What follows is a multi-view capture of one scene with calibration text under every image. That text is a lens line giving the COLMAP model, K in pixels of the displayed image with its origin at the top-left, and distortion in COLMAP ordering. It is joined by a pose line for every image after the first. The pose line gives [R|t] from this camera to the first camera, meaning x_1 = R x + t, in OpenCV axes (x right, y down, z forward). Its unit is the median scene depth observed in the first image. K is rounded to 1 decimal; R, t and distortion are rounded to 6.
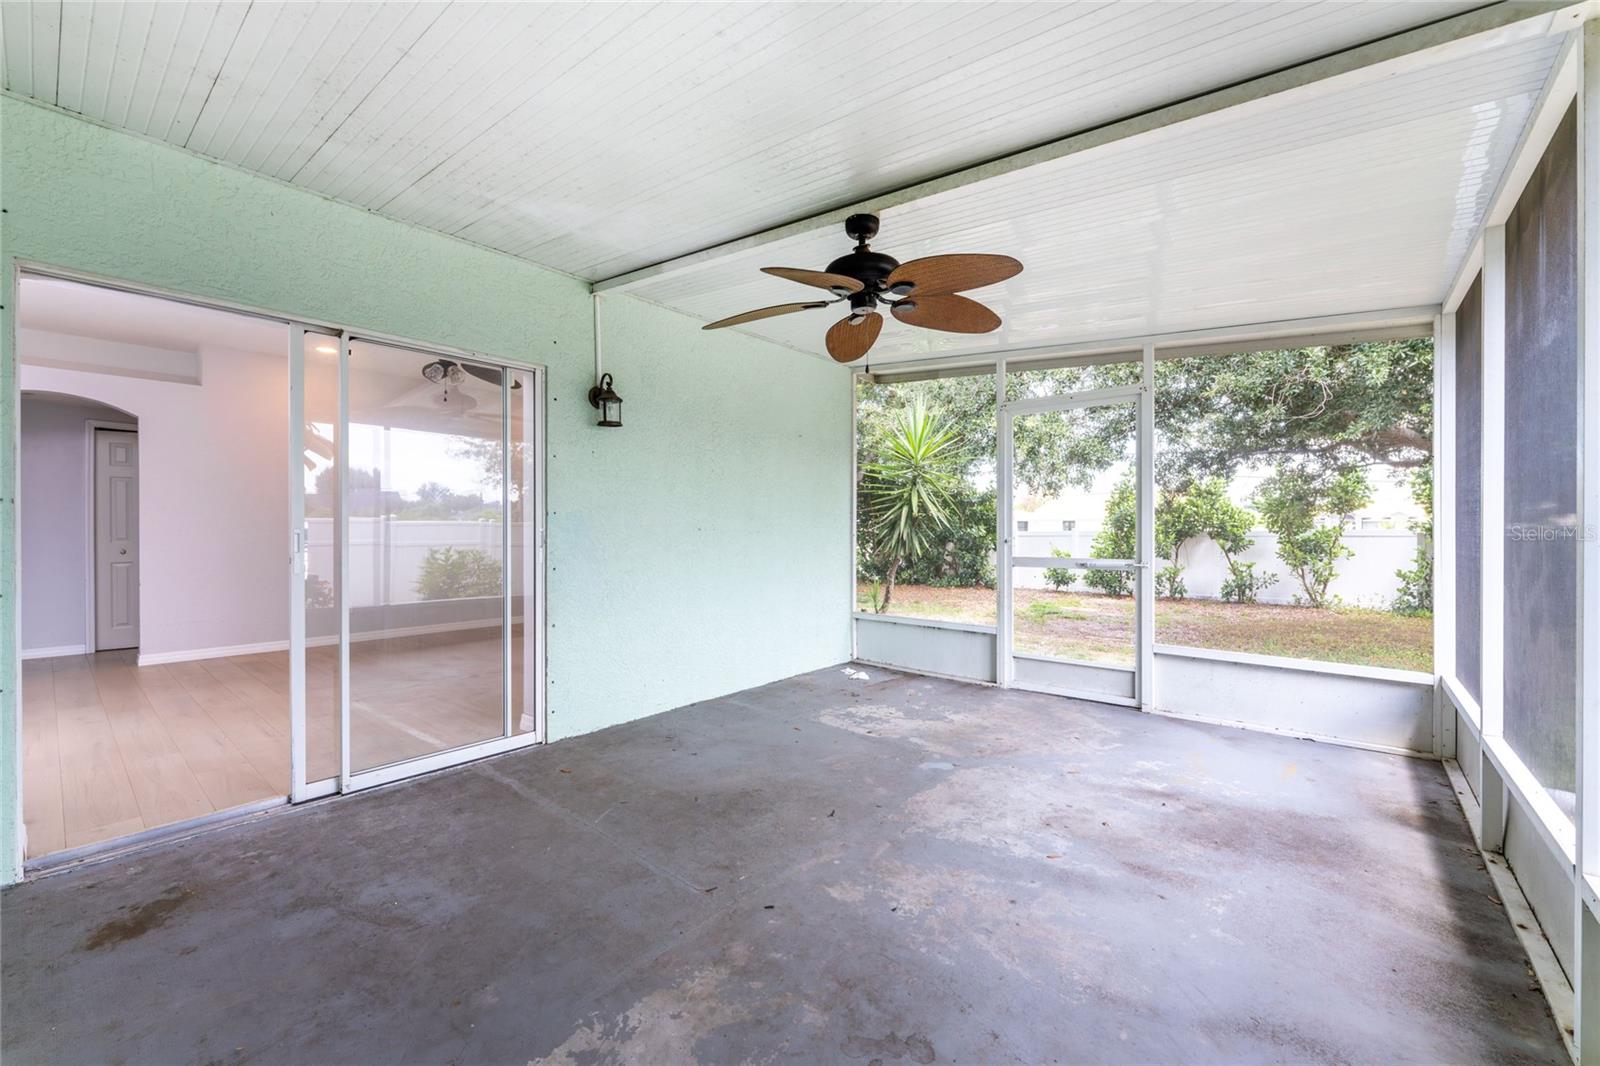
lens RADIAL K [[597.1, 0, 835.0], [0, 597.1, 528.1], [0, 0, 1]] dist [-0.000807, -0.000212]
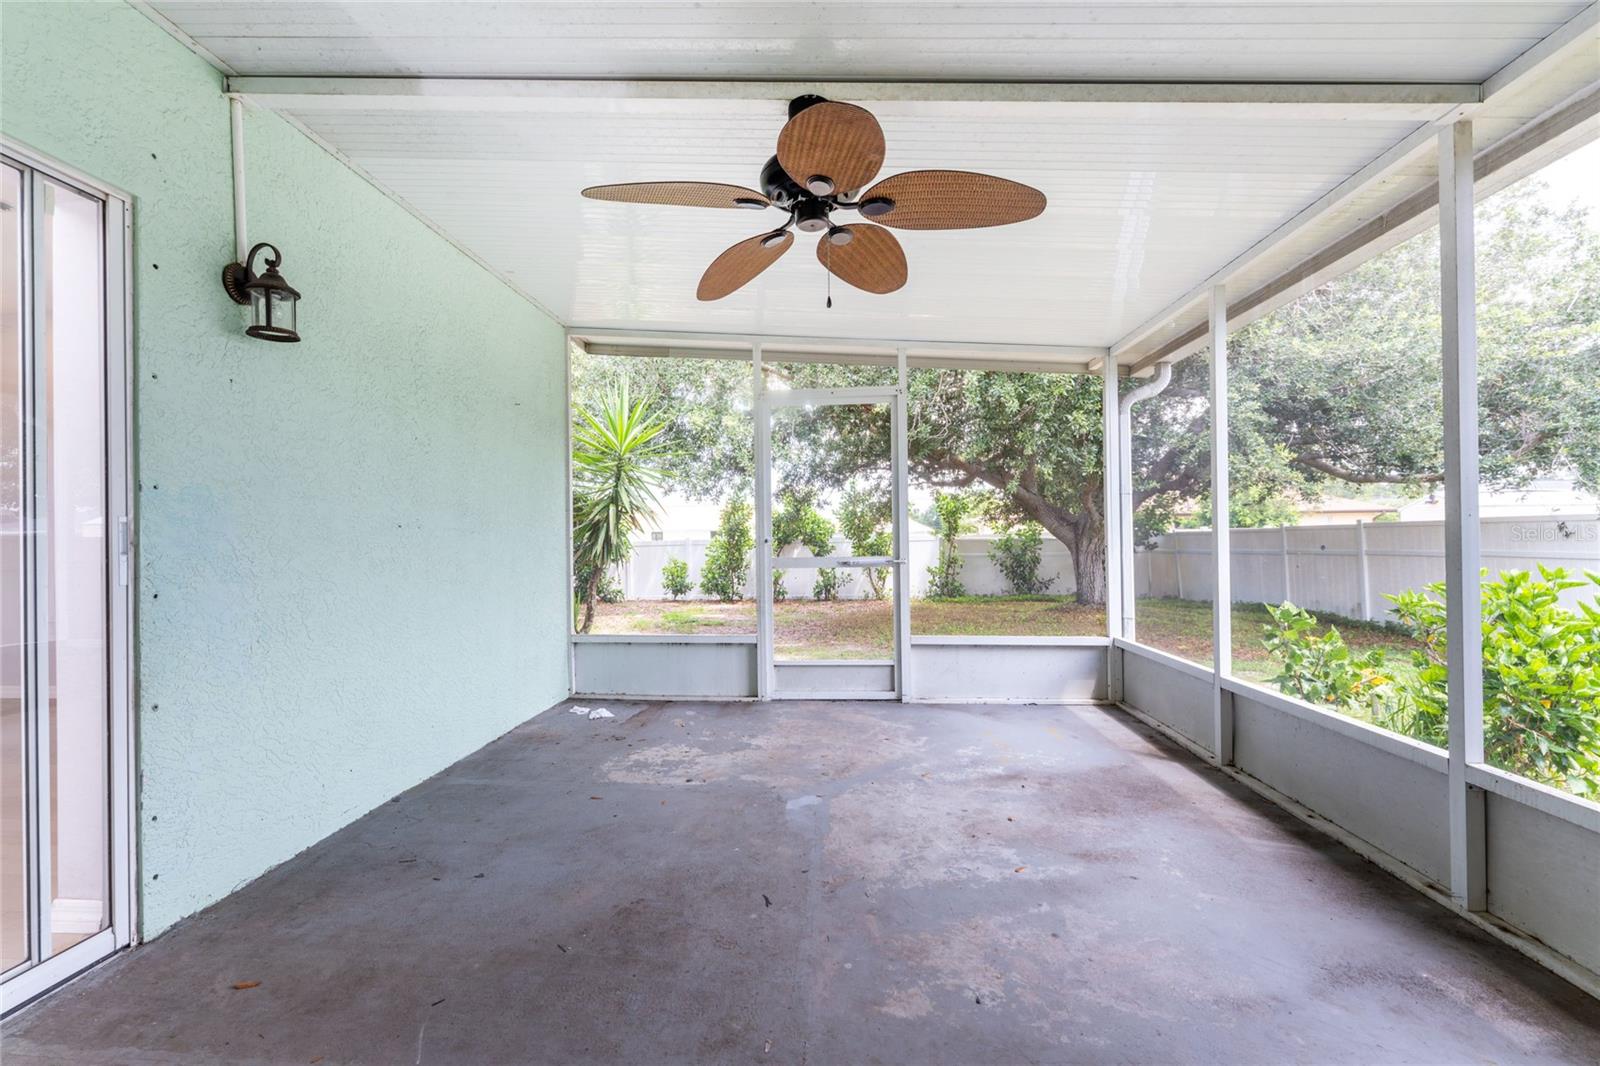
lens RADIAL K [[623.9, 0, 800.0], [0, 623.9, 533.0], [0, 0, 1]] dist [-0.000840, -0.000512]
pose [[0.842182, -0.007289, 0.539145, -0.278229], [0.011990, 0.999915, -0.005210, 0.022497], [-0.539061, 0.010852, 0.842197, 0.238868]]
